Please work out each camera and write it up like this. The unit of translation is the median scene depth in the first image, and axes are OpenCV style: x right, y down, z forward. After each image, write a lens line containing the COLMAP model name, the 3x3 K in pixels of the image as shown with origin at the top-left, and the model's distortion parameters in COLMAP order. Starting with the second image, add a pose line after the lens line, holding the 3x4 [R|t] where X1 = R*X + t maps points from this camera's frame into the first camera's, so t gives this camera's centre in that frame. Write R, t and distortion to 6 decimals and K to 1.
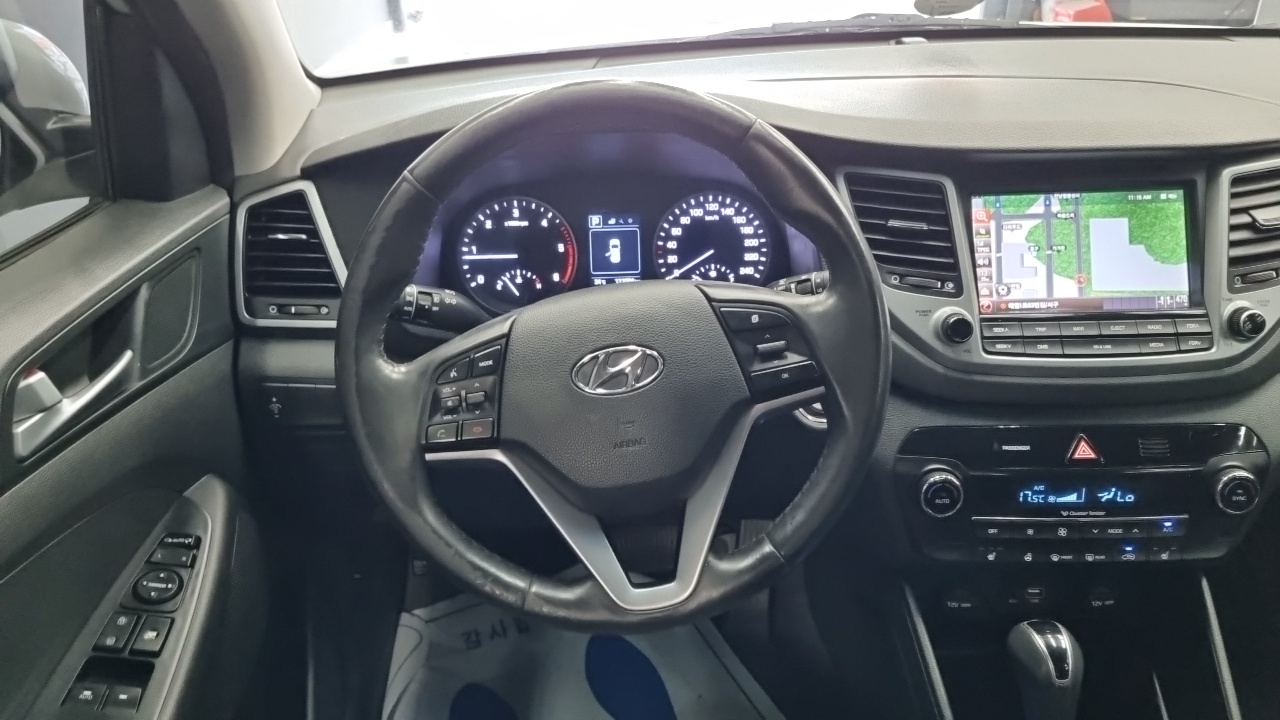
lens RADIAL K [[983.2, 0, 640.0], [0, 983.2, 360.0], [0, 0, 1]] dist [0.025270, -0.006902]
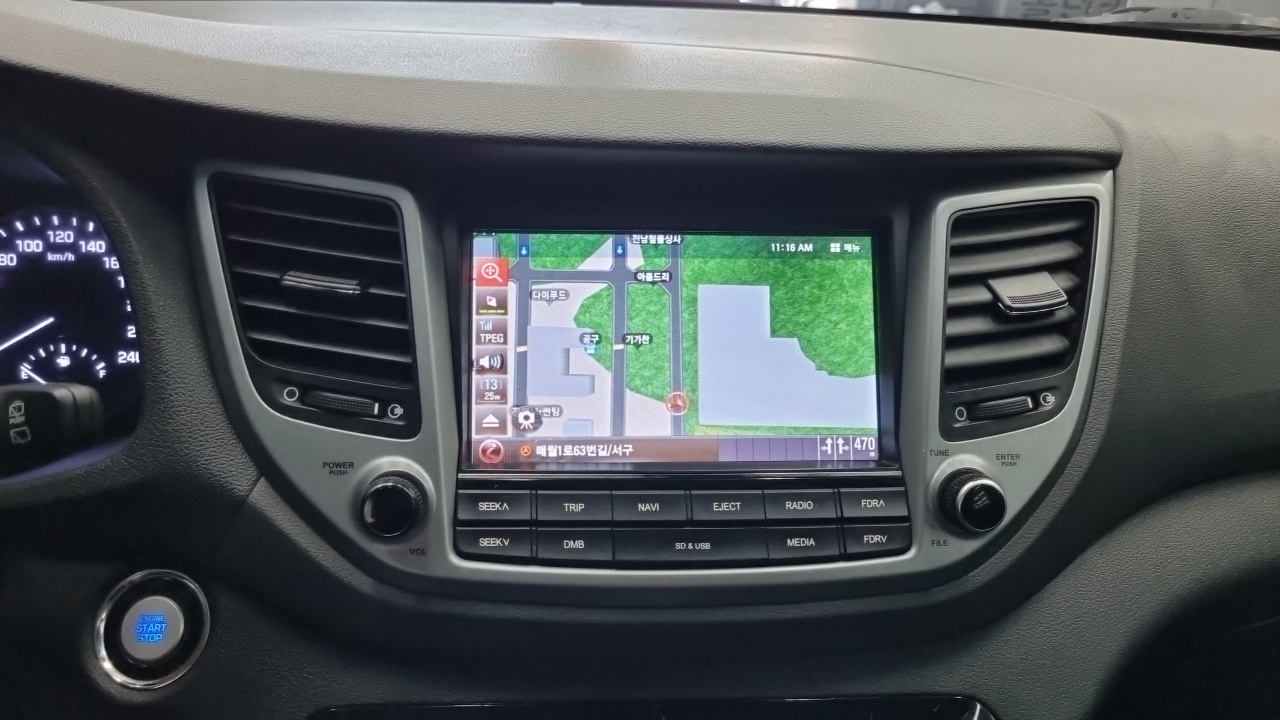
lens RADIAL K [[983.2, 0, 640.0], [0, 983.2, 360.0], [0, 0, 1]] dist [0.025270, -0.006902]
pose [[0.994727, 0.025362, 0.099370, 0.375909], [-0.020560, 0.998584, -0.049054, -0.077803], [-0.100474, 0.046753, 0.993841, 0.493954]]
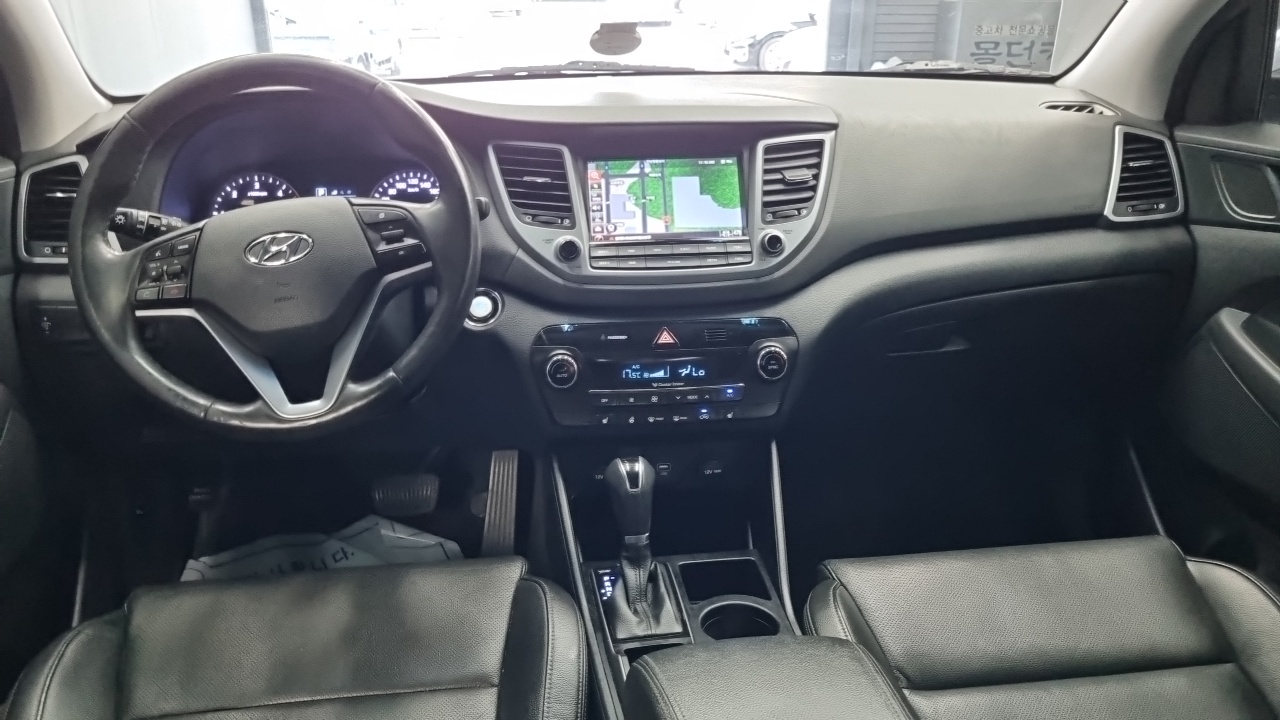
lens RADIAL K [[983.2, 0, 640.0], [0, 983.2, 360.0], [0, 0, 1]] dist [0.025270, -0.006902]
pose [[0.995360, -0.020245, 0.094067, 0.276610], [0.030932, 0.993047, -0.113585, 0.268285], [-0.091113, 0.115967, 0.989065, -0.332678]]
